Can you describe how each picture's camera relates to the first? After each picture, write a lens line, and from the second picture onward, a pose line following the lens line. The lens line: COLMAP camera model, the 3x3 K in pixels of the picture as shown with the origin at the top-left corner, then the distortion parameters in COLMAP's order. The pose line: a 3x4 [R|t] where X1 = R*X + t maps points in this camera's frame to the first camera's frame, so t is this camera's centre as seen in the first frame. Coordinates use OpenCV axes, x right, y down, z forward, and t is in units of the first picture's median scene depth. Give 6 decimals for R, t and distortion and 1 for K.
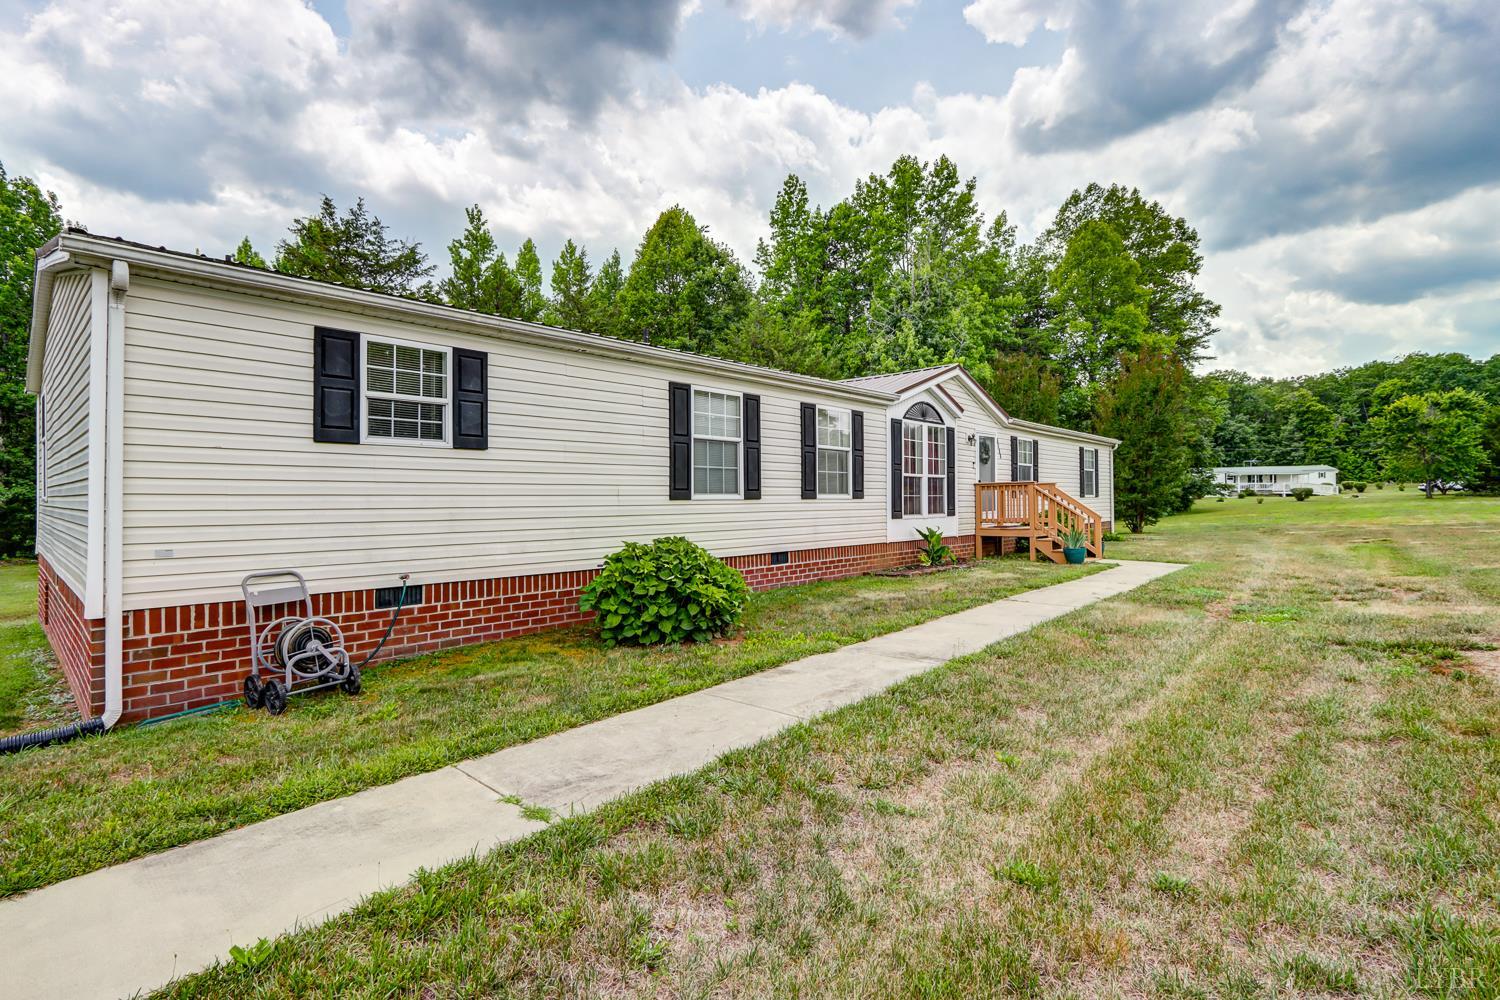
lens RADIAL K [[704.2, 0, 738.6], [0, 704.2, 491.9], [0, 0, 1]] dist [-0.020060, 0.011780]
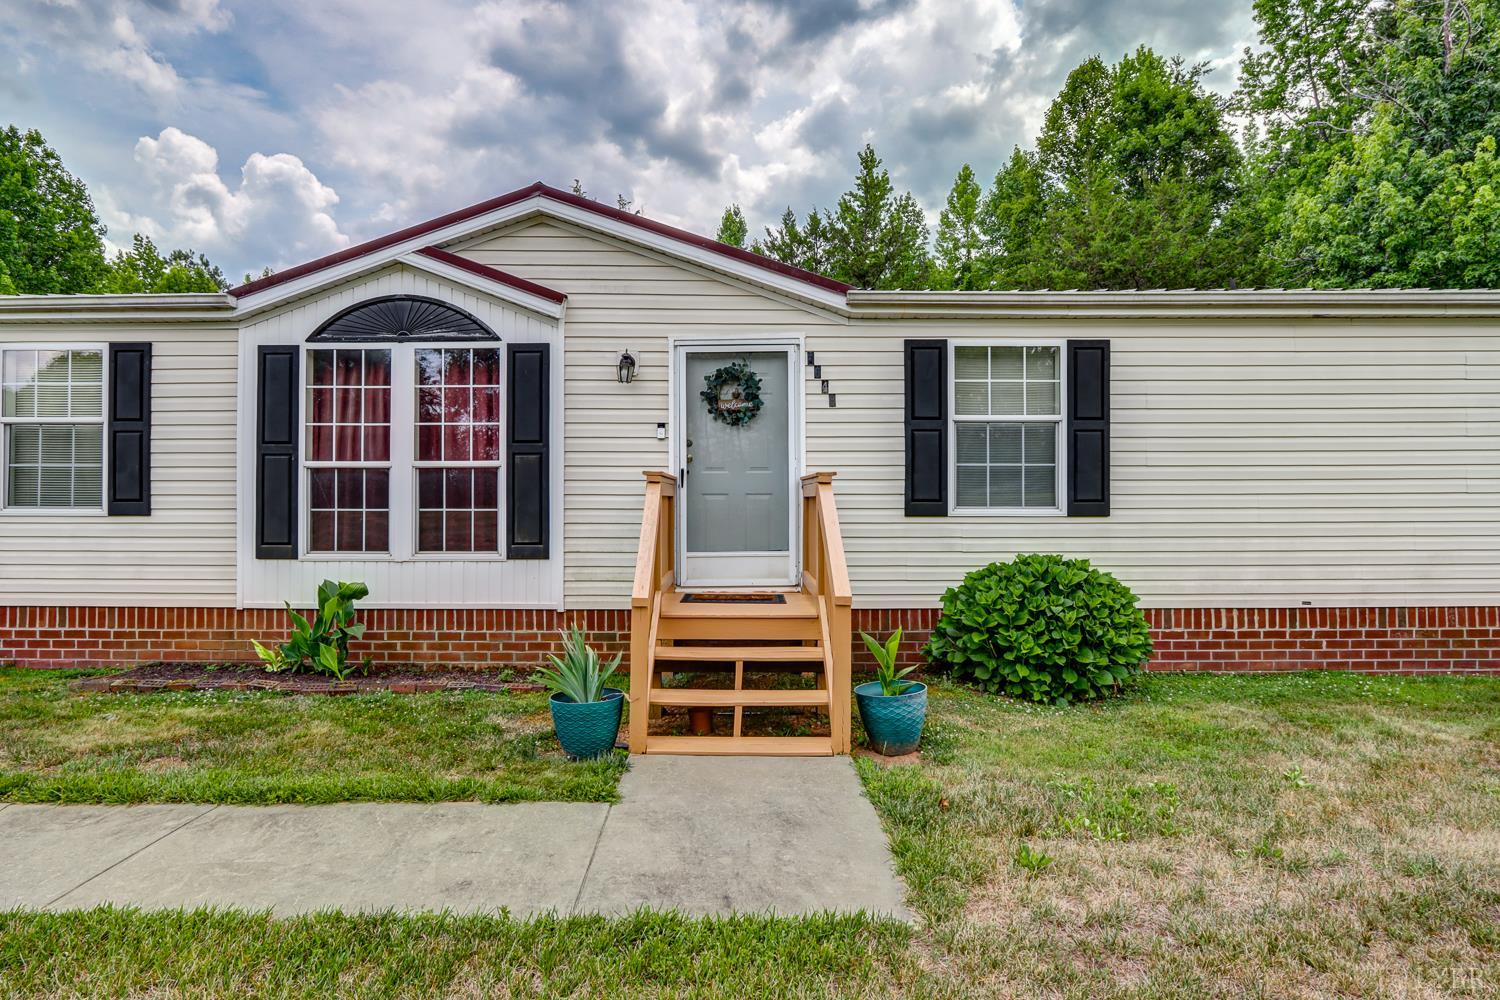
lens RADIAL K [[791.2, 0, 750.0], [0, 791.2, 500.0], [0, 0, 1]] dist [-0.024051, -0.000269]
pose [[0.677327, -0.008420, -0.735634, 0.638366], [0.003740, 0.999961, -0.008002, 0.003364], [0.735673, 0.002669, 0.677332, 0.685654]]
